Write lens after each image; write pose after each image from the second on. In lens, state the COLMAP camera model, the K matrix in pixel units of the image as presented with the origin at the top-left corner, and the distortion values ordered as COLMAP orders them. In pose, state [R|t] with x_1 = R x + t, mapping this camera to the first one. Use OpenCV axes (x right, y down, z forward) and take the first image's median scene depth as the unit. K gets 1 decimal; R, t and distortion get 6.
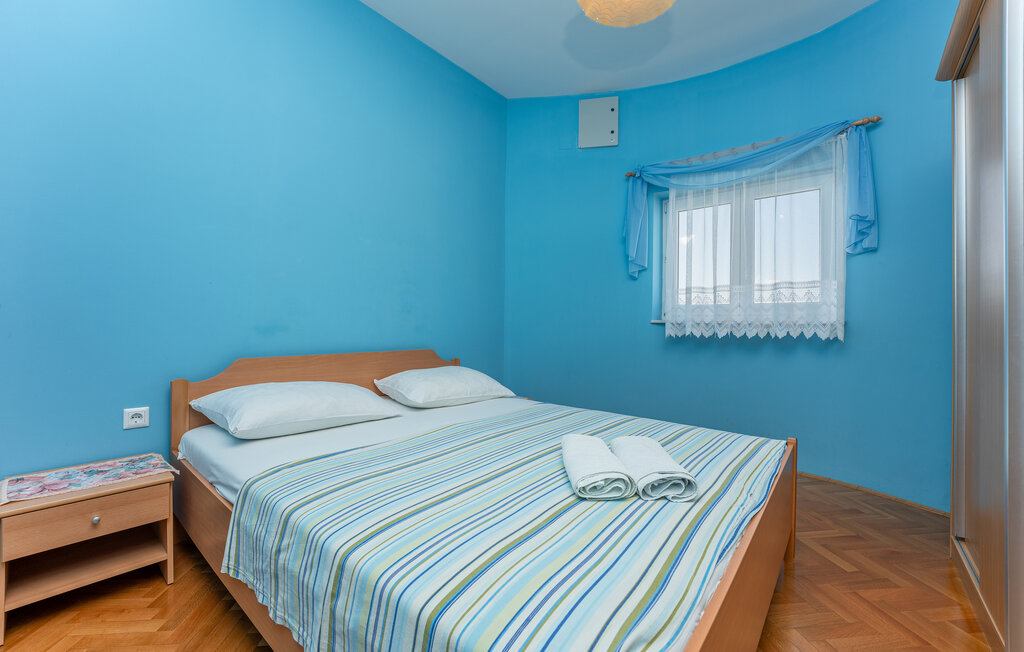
lens RADIAL K [[411.0, 0, 506.6], [0, 411.0, 326.5], [0, 0, 1]] dist [-0.000712, -0.000279]
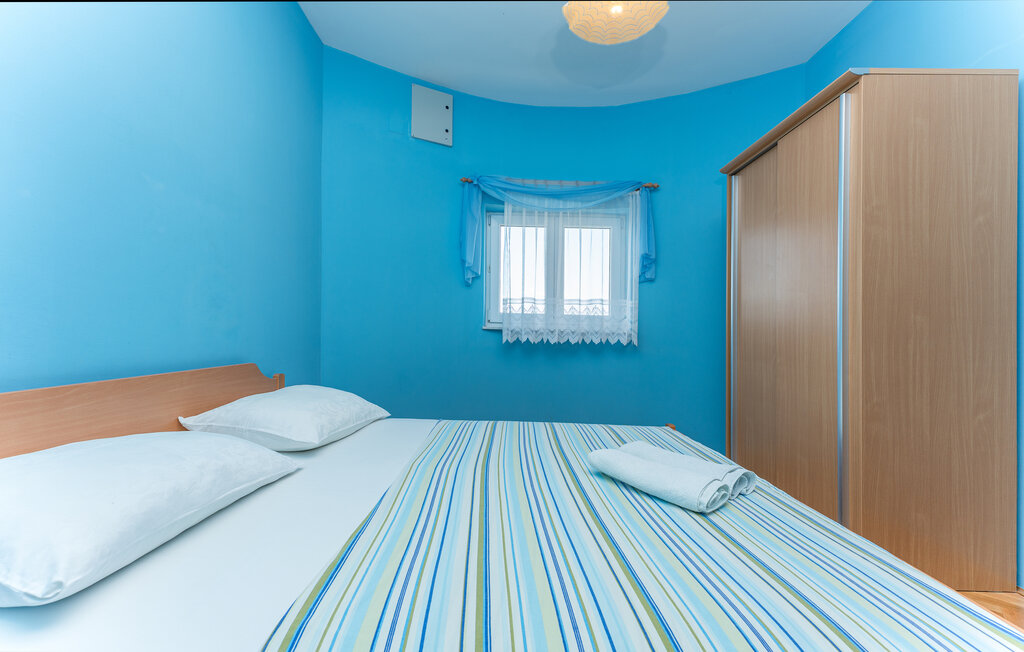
lens RADIAL K [[405.6, 0, 509.5], [0, 405.6, 338.0], [0, 0, 1]] dist [-0.000154, -0.000045]
pose [[0.770916, 0.002153, 0.636934, -0.275022], [-0.014282, 0.999801, 0.013906, -0.002820], [-0.636777, -0.019817, 0.770793, 0.192412]]
